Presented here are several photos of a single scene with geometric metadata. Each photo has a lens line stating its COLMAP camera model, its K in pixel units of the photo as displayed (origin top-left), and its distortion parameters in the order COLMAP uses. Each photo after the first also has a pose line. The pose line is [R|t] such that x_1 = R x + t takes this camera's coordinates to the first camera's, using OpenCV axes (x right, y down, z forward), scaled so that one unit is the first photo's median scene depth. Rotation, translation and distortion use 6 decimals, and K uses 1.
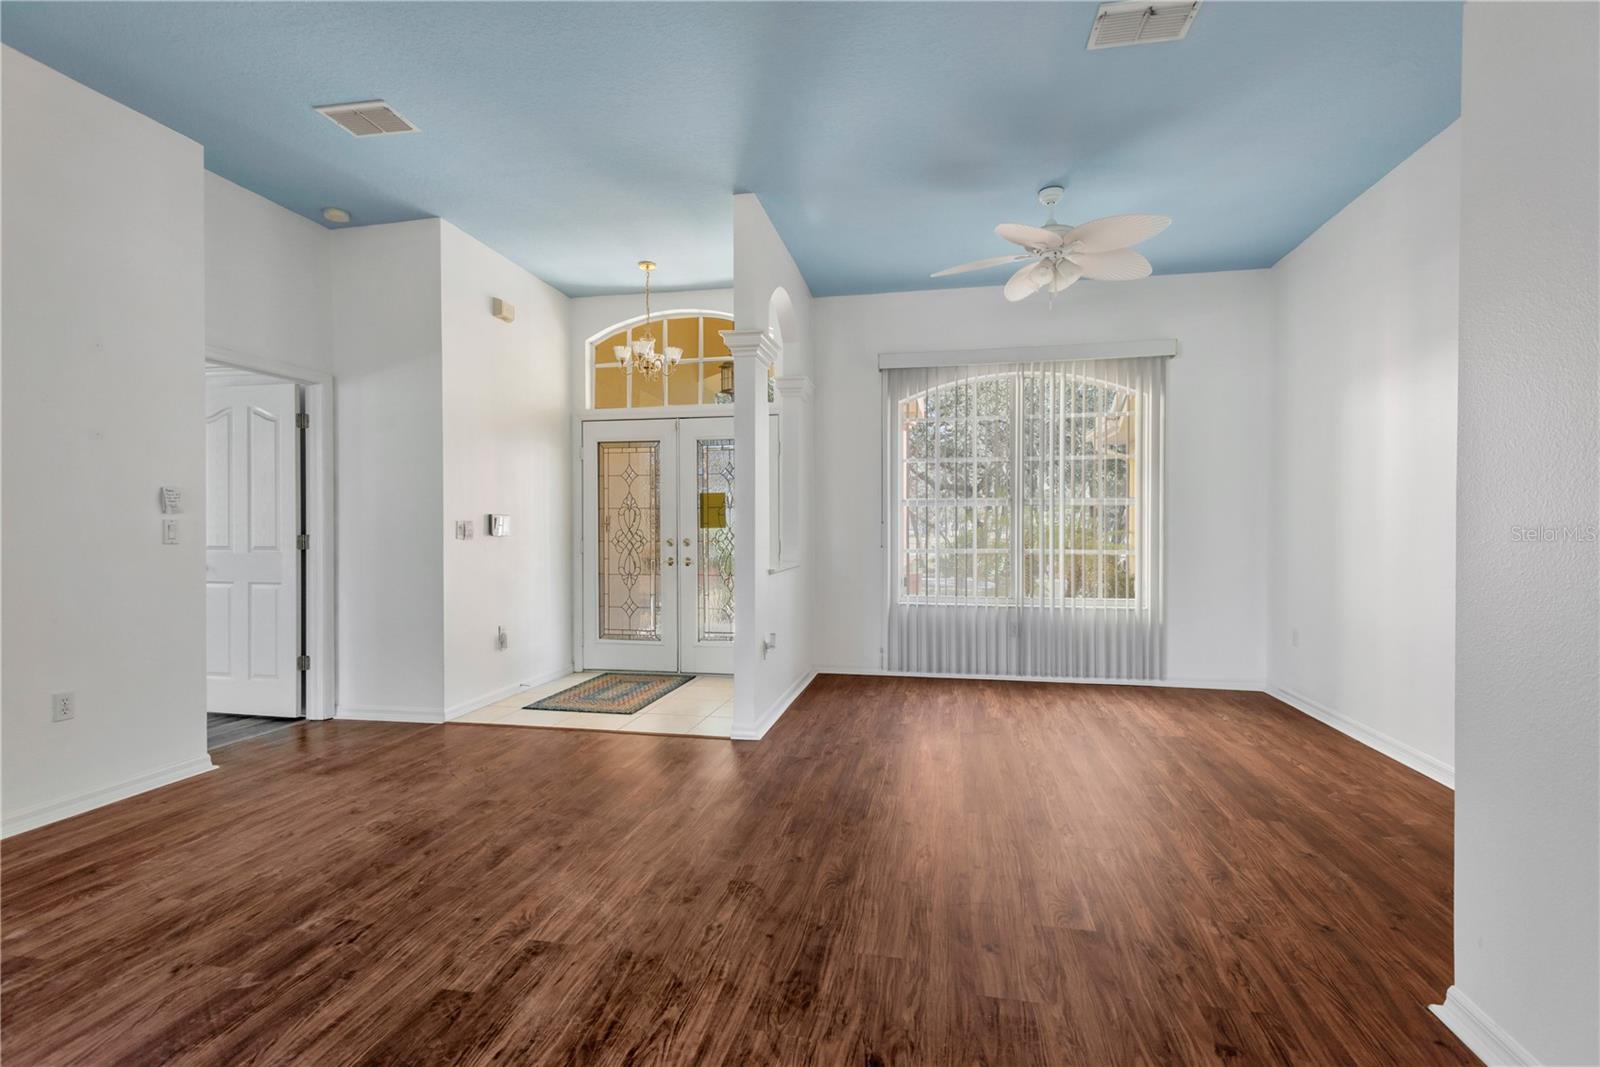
lens RADIAL K [[749.7, 0, 802.0], [0, 749.7, 528.8], [0, 0, 1]] dist [0.017911, -0.001461]
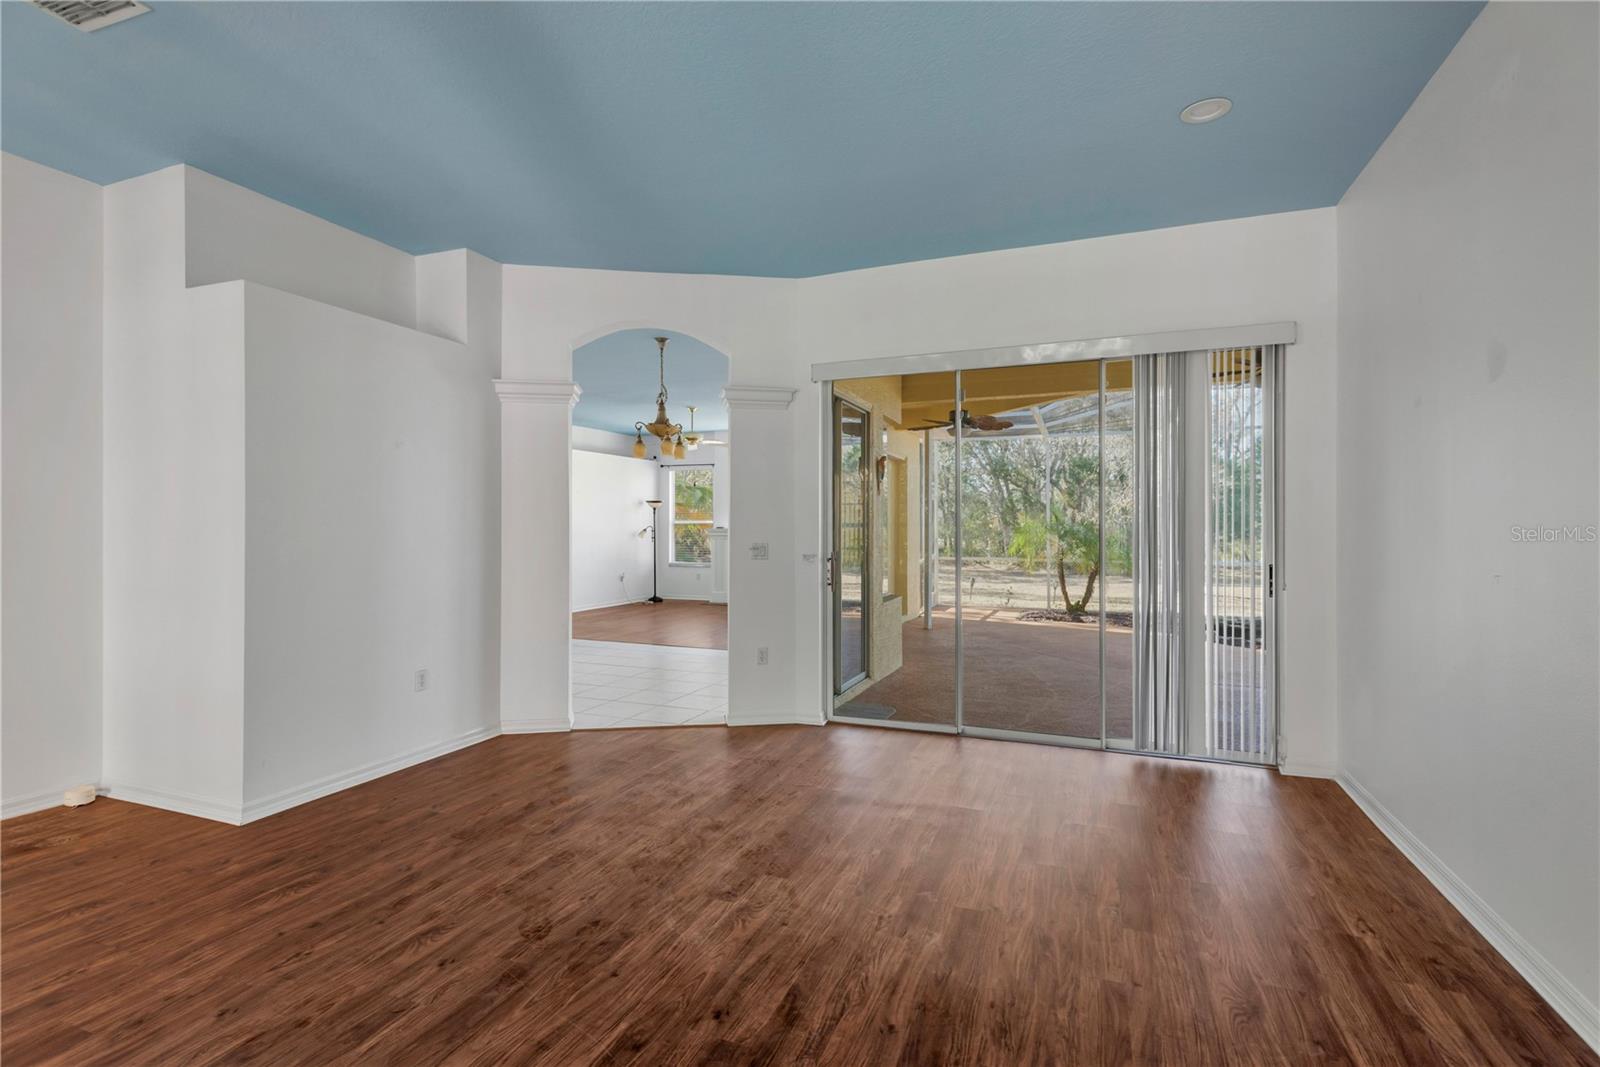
lens RADIAL K [[749.7, 0, 802.2], [0, 749.7, 529.5], [0, 0, 1]] dist [0.017911, -0.001461]
pose [[-0.985283, -0.001034, 0.170929, -0.640365], [0.000185, 0.999975, 0.007114, -0.064580], [-0.170932, 0.007040, -0.985258, 2.064140]]
